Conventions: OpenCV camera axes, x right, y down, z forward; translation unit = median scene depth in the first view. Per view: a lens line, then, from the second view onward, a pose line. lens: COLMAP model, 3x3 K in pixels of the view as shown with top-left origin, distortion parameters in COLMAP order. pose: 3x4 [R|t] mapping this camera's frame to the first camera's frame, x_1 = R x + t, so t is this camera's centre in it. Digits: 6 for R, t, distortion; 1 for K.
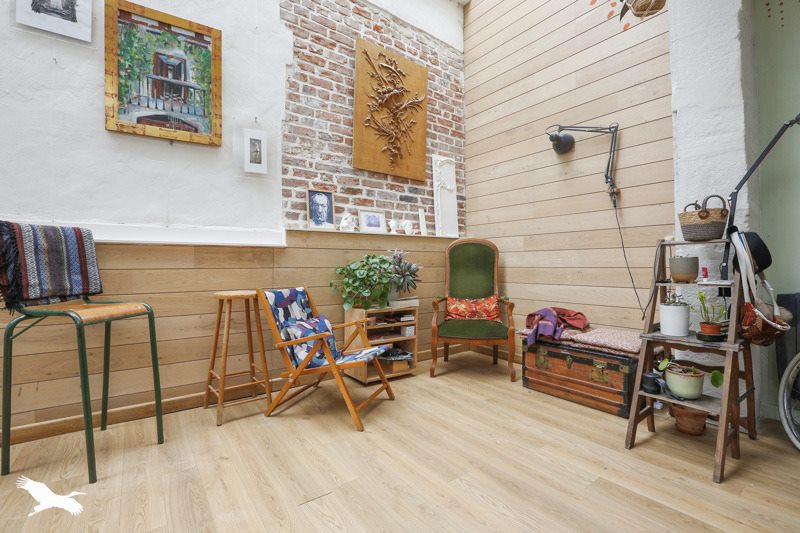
lens RADIAL K [[362.6, 0, 398.3], [0, 362.6, 263.7], [0, 0, 1]] dist [-0.049994, 0.015179]
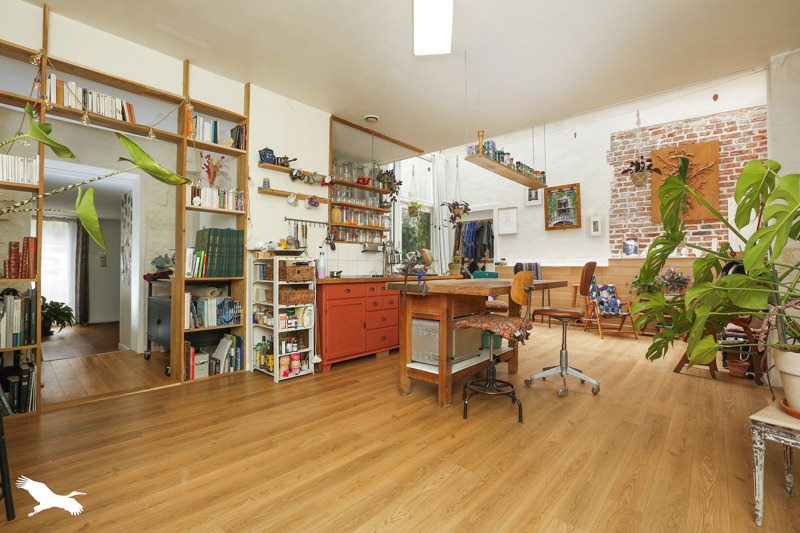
lens RADIAL K [[362.6, 0, 398.3], [0, 362.6, 263.7], [0, 0, 1]] dist [-0.049994, 0.015179]
pose [[0.196573, -0.004652, -0.980478, 1.644690], [-0.002777, 0.999982, -0.005301, -0.049252], [0.980485, 0.003764, 0.196556, -0.738045]]
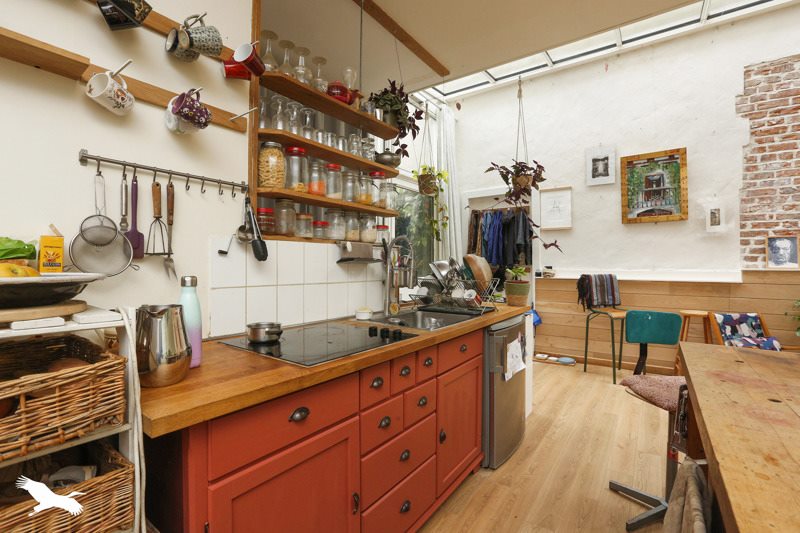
lens RADIAL K [[362.6, 0, 398.3], [0, 362.6, 263.7], [0, 0, 1]] dist [-0.049994, 0.015179]
pose [[0.298499, 0.001966, -0.954408, 0.584346], [-0.004189, 0.999991, 0.000750, -0.116913], [0.954401, 0.003774, 0.298504, -0.665295]]
